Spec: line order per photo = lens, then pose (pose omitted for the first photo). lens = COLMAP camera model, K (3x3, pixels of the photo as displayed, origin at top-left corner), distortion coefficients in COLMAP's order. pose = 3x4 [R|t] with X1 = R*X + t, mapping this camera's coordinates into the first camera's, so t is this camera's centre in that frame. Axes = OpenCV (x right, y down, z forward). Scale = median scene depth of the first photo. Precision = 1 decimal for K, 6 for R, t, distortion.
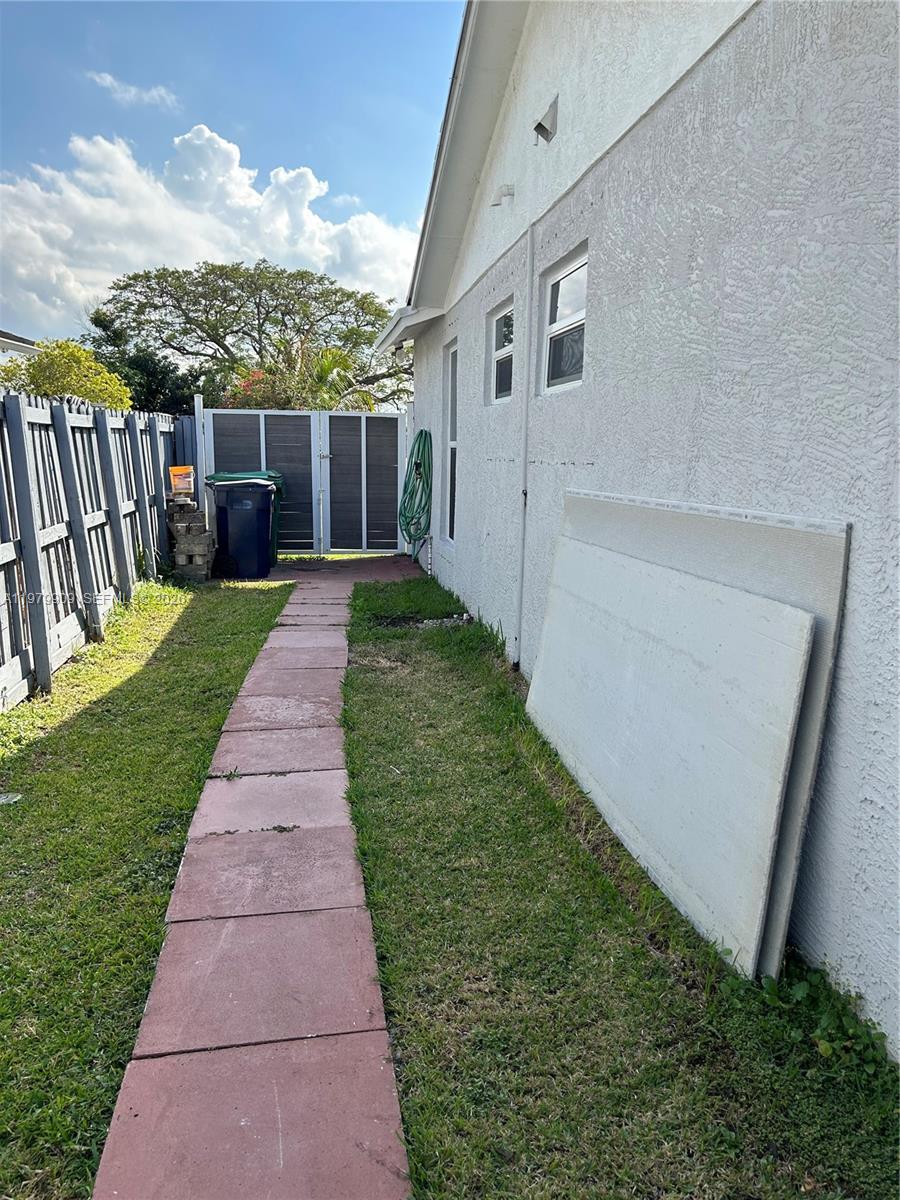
lens RADIAL K [[895.8, 0, 452.0], [0, 895.8, 613.6], [0, 0, 1]] dist [0.156176, -0.395956]
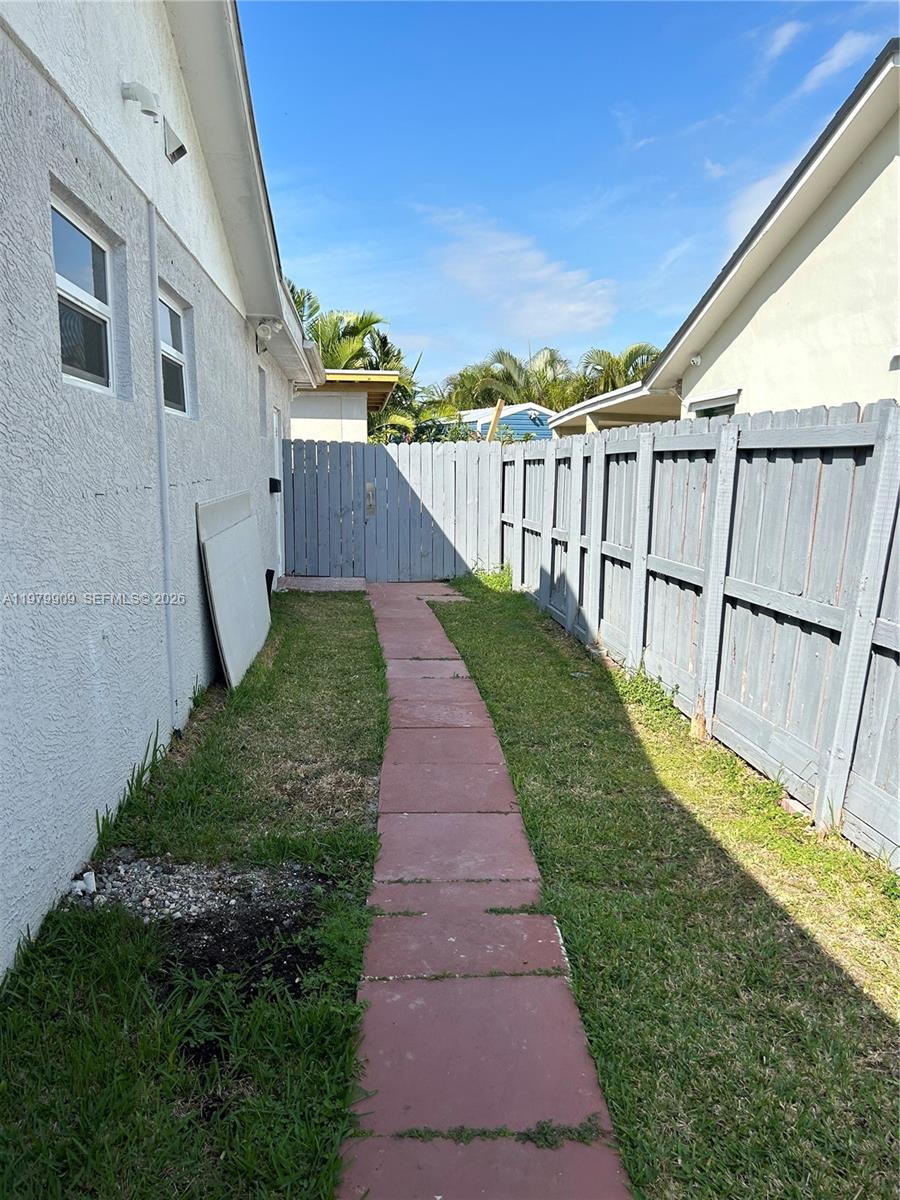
lens RADIAL K [[895.8, 0, 452.0], [0, 895.8, 613.6], [0, 0, 1]] dist [0.156176, -0.395956]
pose [[-0.998561, -0.017310, 0.050757, -0.248105], [0.000275, 0.944809, 0.327622, -0.360469], [-0.053627, 0.327165, -0.943444, 1.952804]]
